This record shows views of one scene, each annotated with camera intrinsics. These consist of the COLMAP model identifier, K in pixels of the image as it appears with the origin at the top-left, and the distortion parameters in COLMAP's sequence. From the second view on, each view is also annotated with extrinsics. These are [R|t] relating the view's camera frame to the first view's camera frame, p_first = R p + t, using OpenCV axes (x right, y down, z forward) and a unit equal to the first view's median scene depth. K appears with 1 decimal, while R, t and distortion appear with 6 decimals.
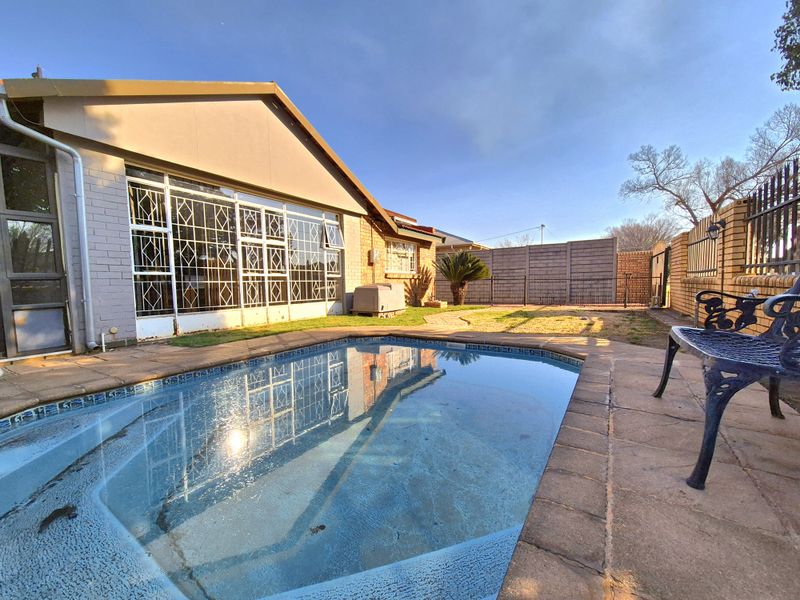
lens RADIAL K [[329.0, 0, 397.0], [0, 329.0, 305.2], [0, 0, 1]] dist [-0.003977, -0.000219]
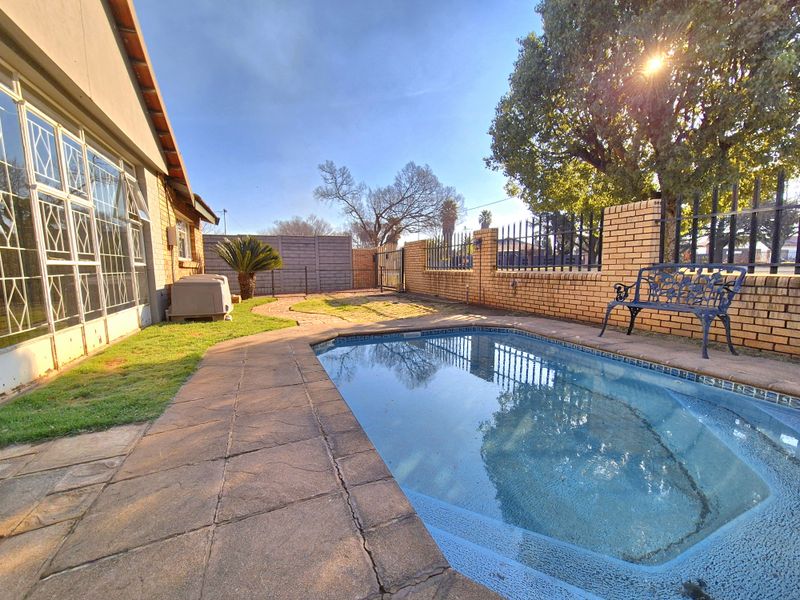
lens RADIAL K [[329.0, 0, 397.6], [0, 329.0, 299.2], [0, 0, 1]] dist [-0.003977, -0.000219]
pose [[0.573514, -0.065431, 0.816579, -0.433593], [0.047665, 0.997782, 0.046473, -0.028197], [-0.817808, 0.012270, 0.575360, 0.238410]]
